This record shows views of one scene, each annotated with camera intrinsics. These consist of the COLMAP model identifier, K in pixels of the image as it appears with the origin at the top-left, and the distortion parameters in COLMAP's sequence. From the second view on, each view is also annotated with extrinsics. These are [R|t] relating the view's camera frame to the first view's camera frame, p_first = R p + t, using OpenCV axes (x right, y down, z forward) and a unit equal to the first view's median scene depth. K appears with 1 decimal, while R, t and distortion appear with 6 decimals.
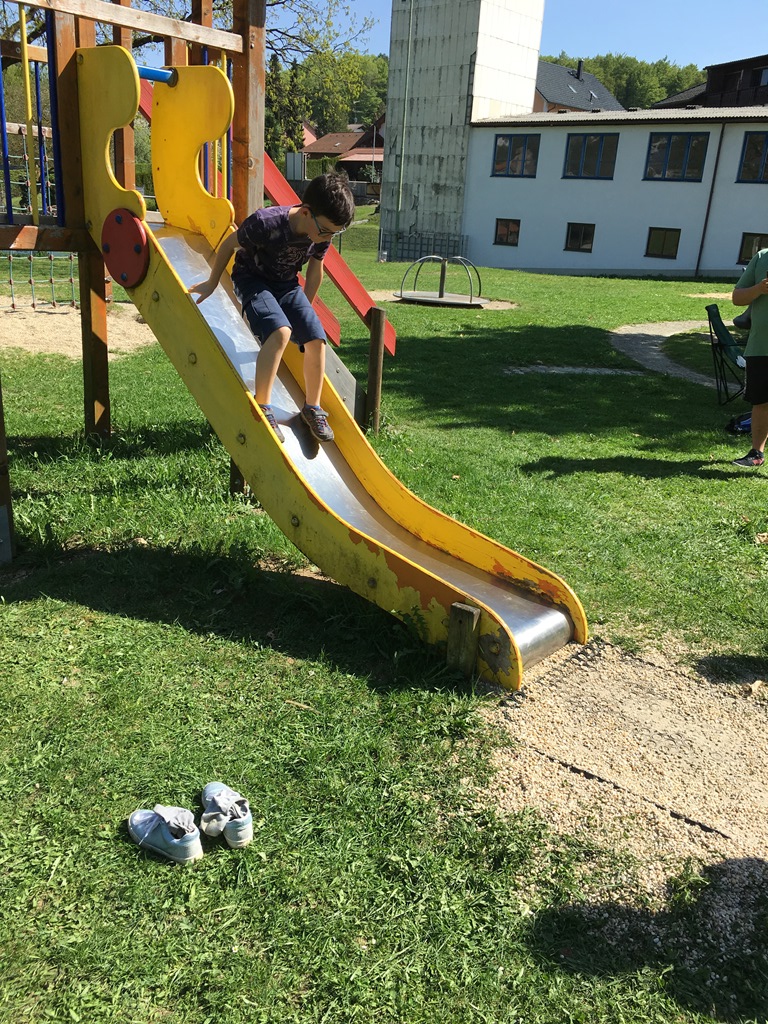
lens RADIAL K [[875.4, 0, 388.4], [0, 875.4, 505.2], [0, 0, 1]] dist [0.087309, -0.108524]
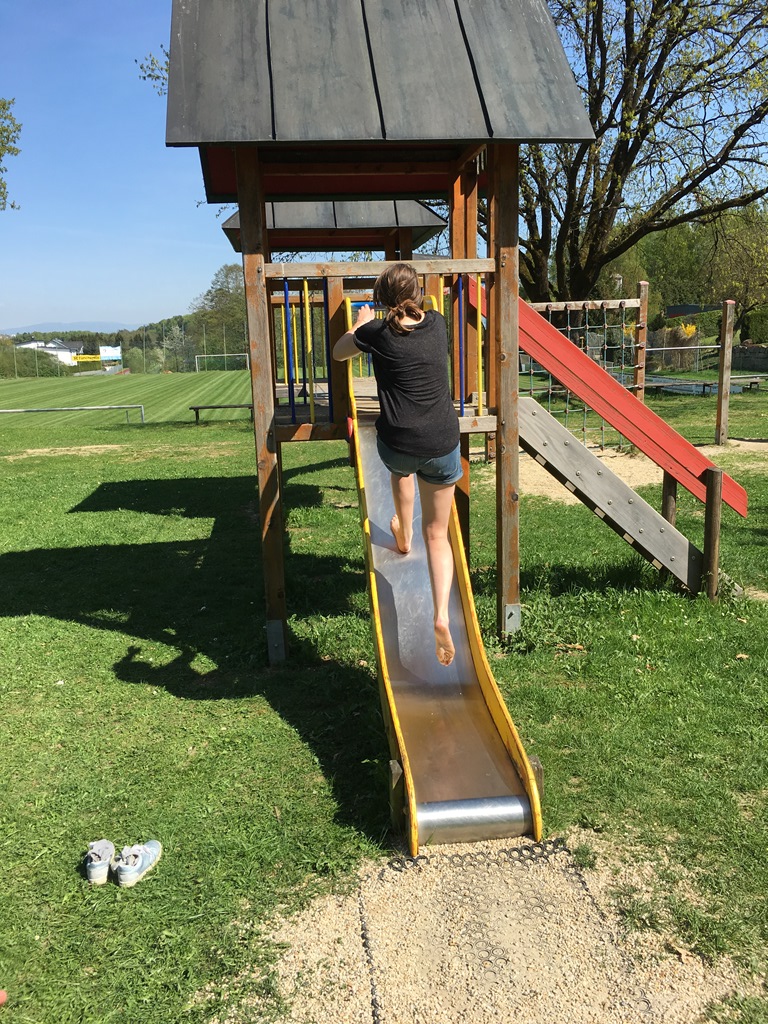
lens RADIAL K [[862.3, 0, 384.0], [0, 862.3, 512.0], [0, 0, 1]] dist [0.084106, -0.110064]
pose [[0.728193, 0.048008, -0.683688, 0.717948], [-0.135561, 0.987925, -0.075014, -0.104257], [0.671832, 0.147306, 0.725908, 0.124784]]
